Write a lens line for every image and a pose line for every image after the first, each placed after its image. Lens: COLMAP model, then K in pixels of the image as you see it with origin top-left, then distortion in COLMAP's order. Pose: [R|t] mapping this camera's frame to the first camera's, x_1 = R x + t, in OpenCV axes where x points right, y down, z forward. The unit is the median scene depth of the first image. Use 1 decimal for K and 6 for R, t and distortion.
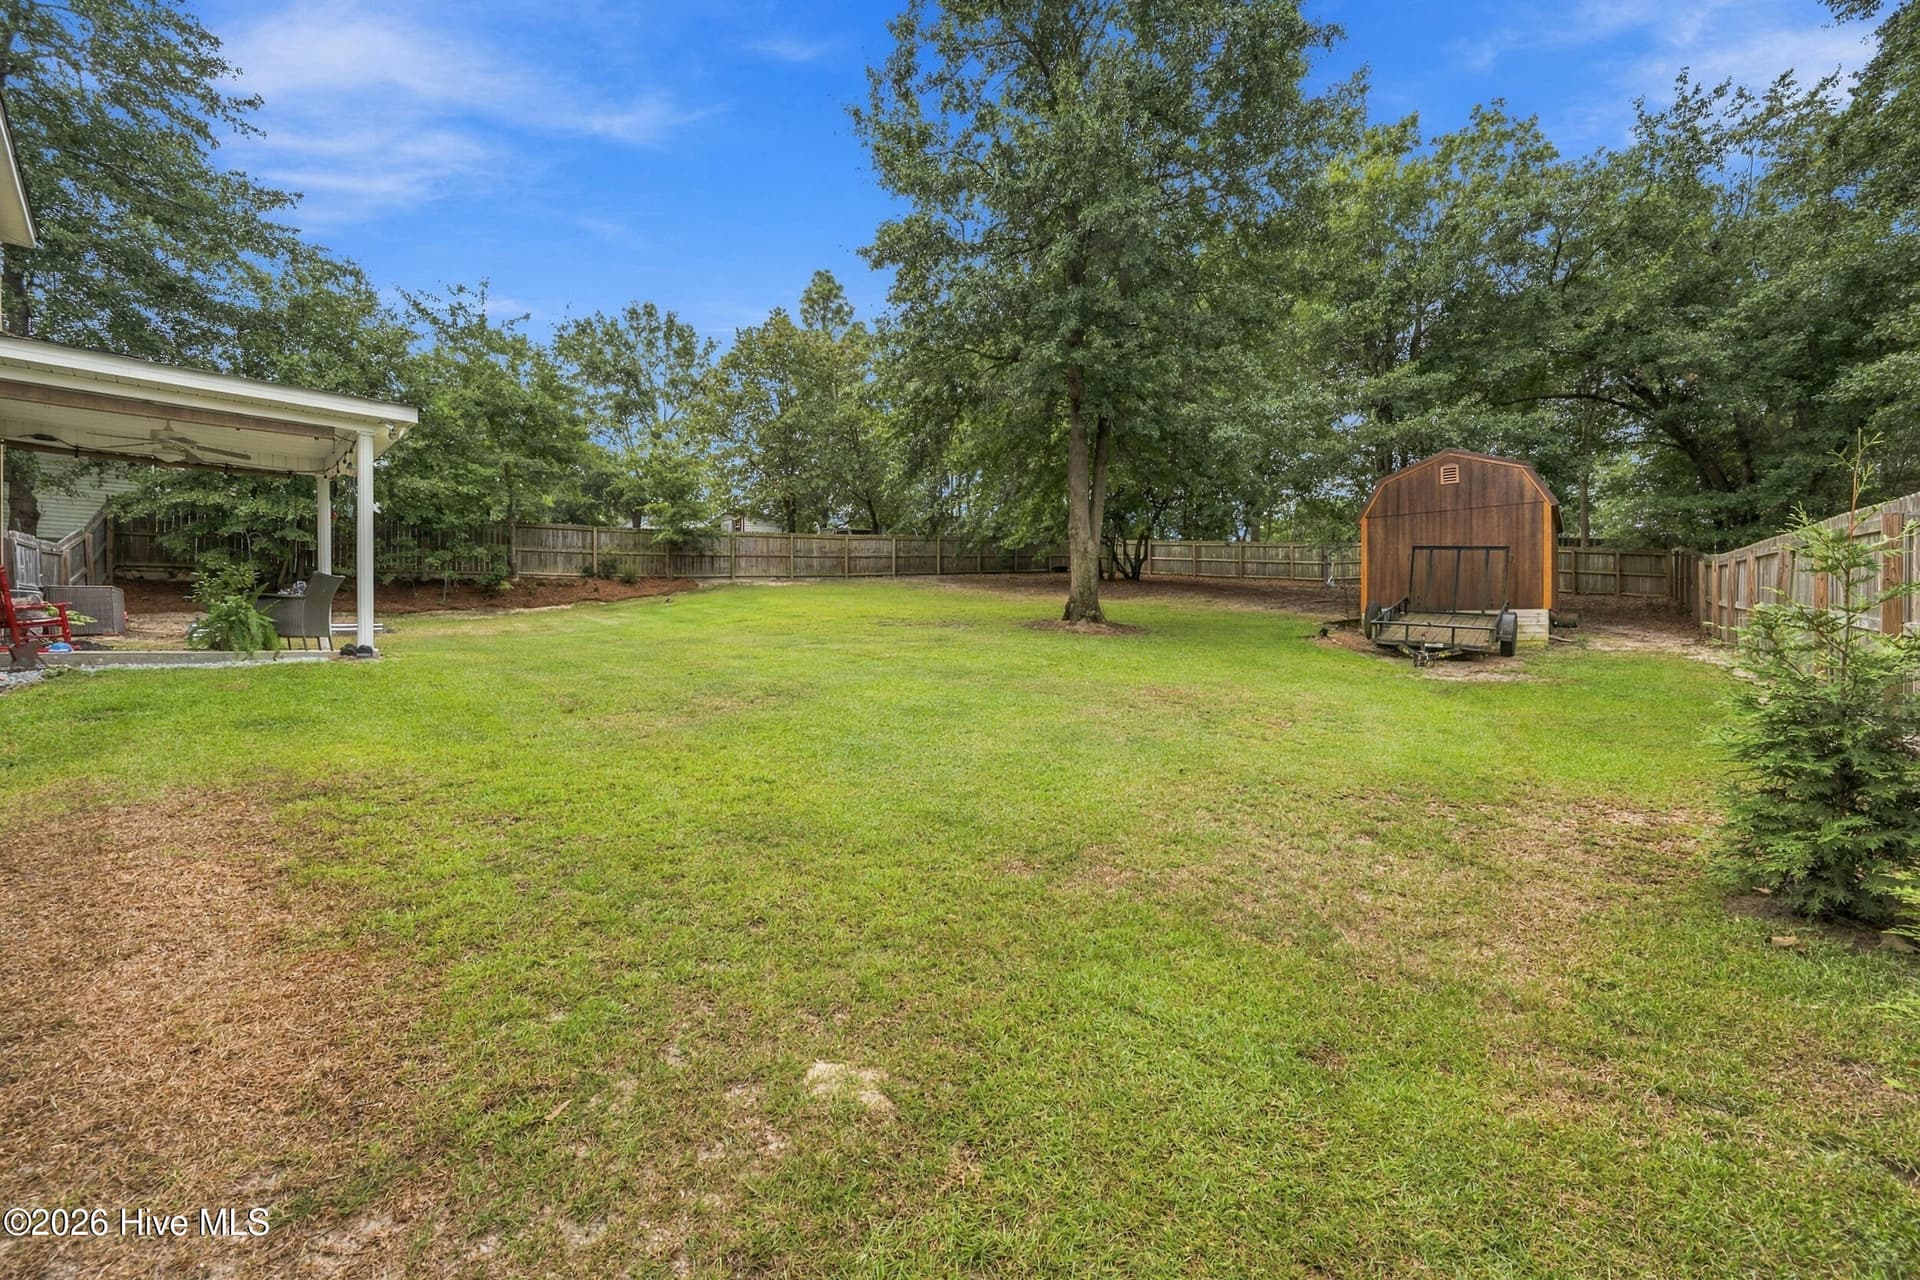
lens RADIAL K [[758.0, 0, 960.0], [0, 758.0, 640.0], [0, 0, 1]] dist [-0.000472, 0.000008]
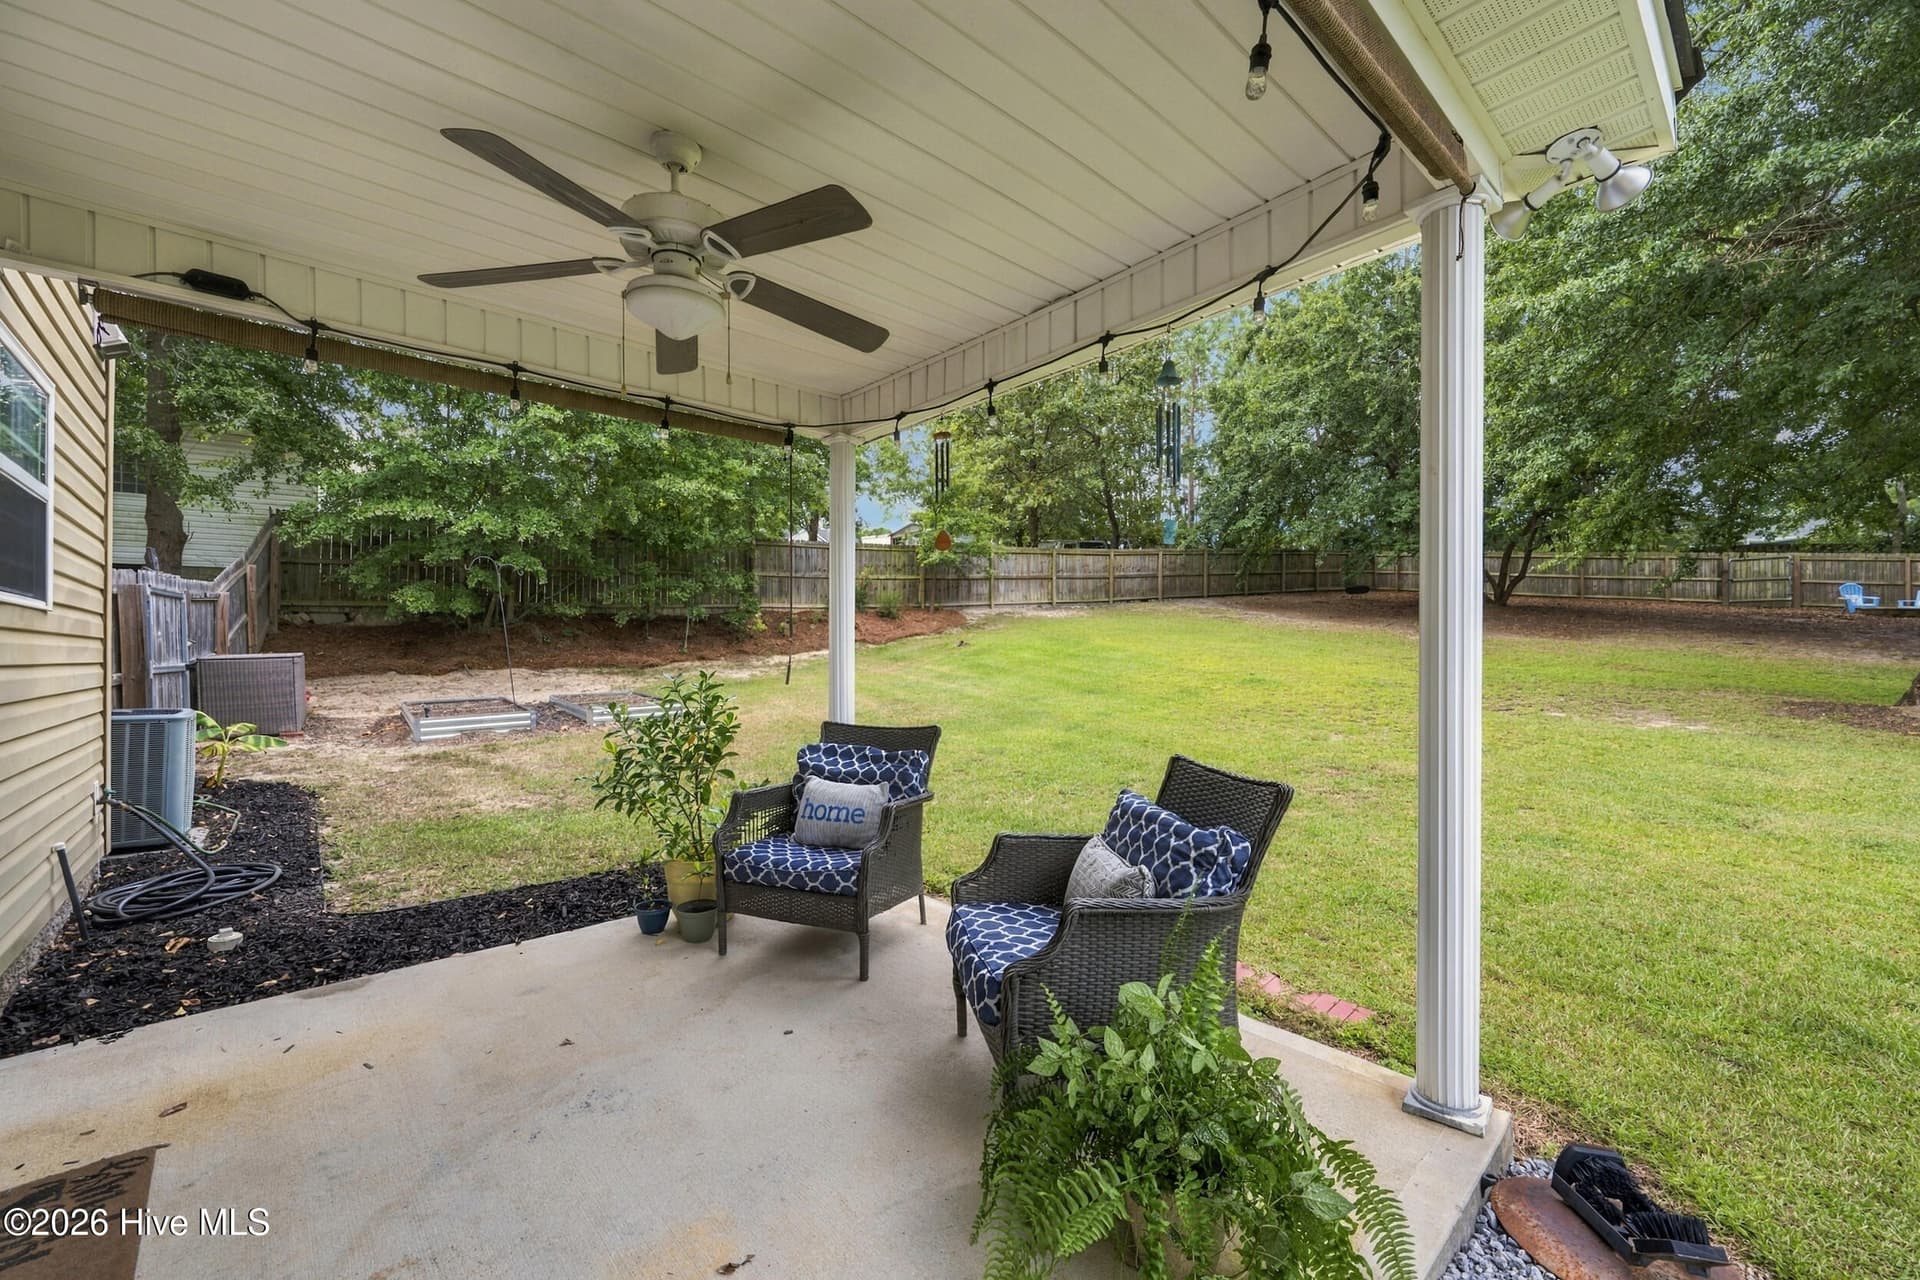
lens RADIAL K [[758.0, 0, 960.0], [0, 758.0, 640.0], [0, 0, 1]] dist [-0.000472, 0.000008]
pose [[0.996645, 0.000675, -0.081847, -0.434856], [-0.001533, 0.999944, -0.010424, -0.062972], [0.081836, 0.010514, 0.996590, 0.354290]]
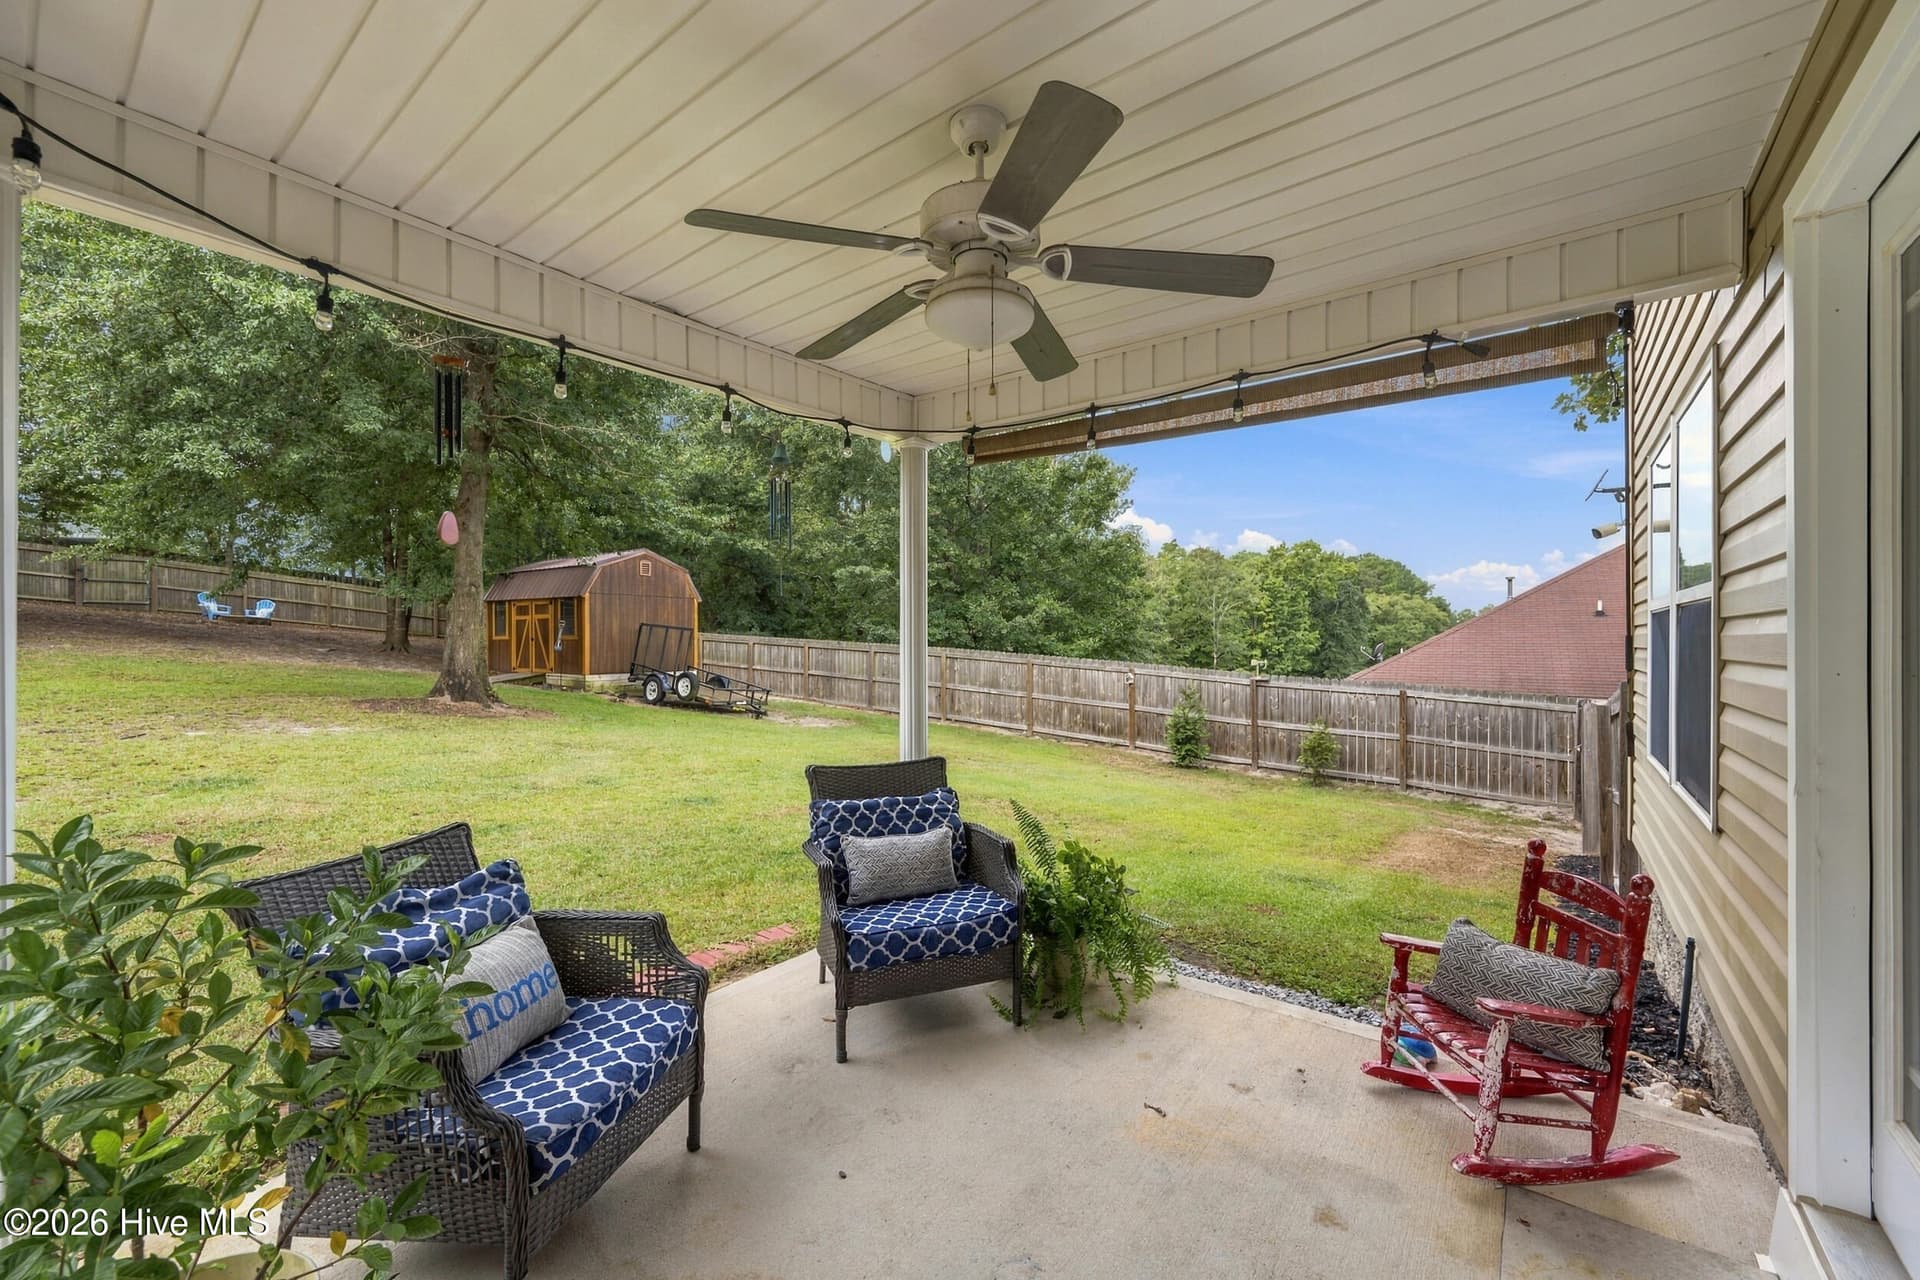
lens RADIAL K [[758.0, 0, 960.0], [0, 758.0, 640.0], [0, 0, 1]] dist [-0.000472, 0.000008]
pose [[-0.096975, 0.006855, 0.995263, -0.602937], [0.002498, 0.999975, -0.006644, -0.072522], [-0.995284, 0.001842, -0.096990, 0.492073]]
